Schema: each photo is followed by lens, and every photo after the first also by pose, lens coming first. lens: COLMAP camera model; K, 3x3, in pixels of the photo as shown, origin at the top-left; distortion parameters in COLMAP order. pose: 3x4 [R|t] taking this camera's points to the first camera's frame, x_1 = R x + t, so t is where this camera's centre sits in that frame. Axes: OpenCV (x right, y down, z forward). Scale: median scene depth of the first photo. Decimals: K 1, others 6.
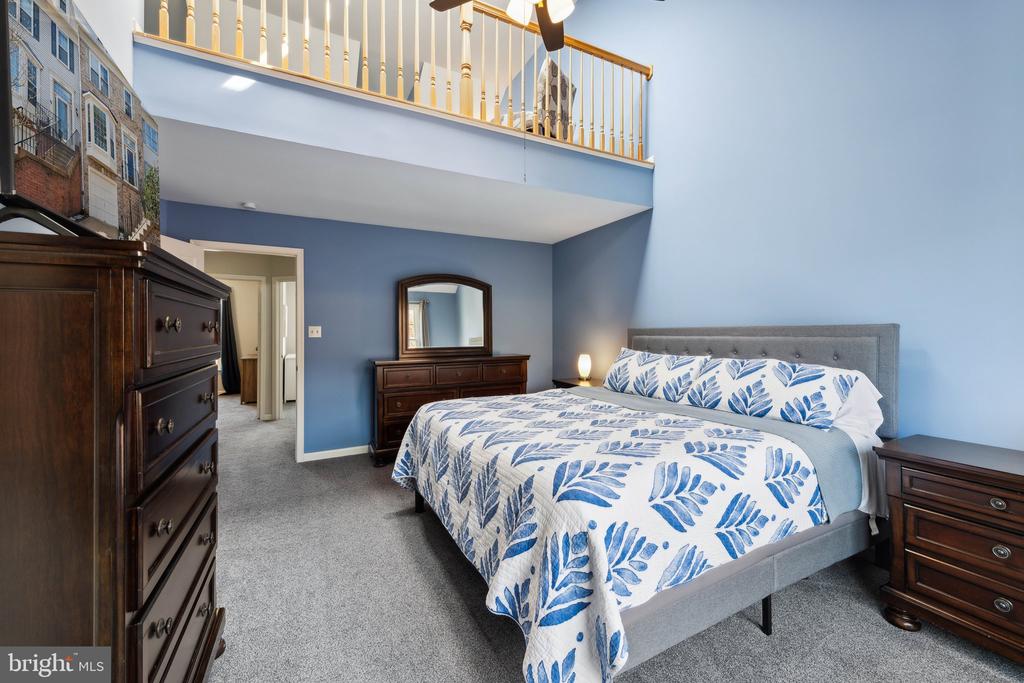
lens RADIAL K [[412.0, 0, 510.1], [0, 412.0, 337.3], [0, 0, 1]] dist [0.000834, 0.000121]
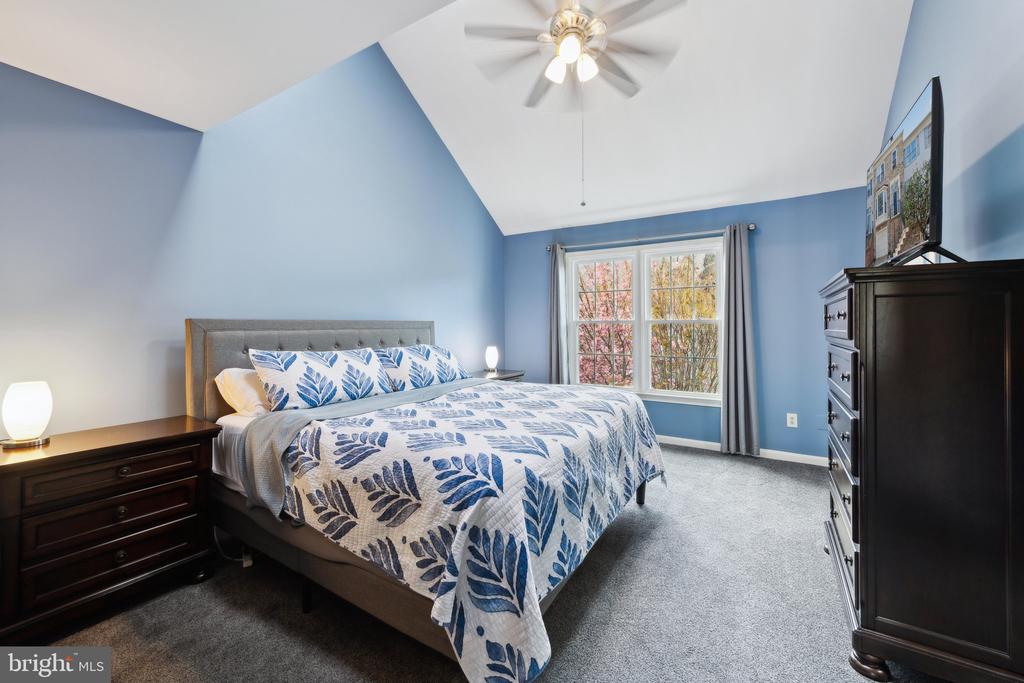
lens RADIAL K [[404.2, 0, 515.3], [0, 404.2, 331.6], [0, 0, 1]] dist [0.008118, 0.000182]
pose [[-0.523723, -0.014318, 0.851768, -0.688088], [0.007000, 0.999753, 0.021110, -0.019067], [-0.851860, 0.017018, -0.523493, 1.363040]]
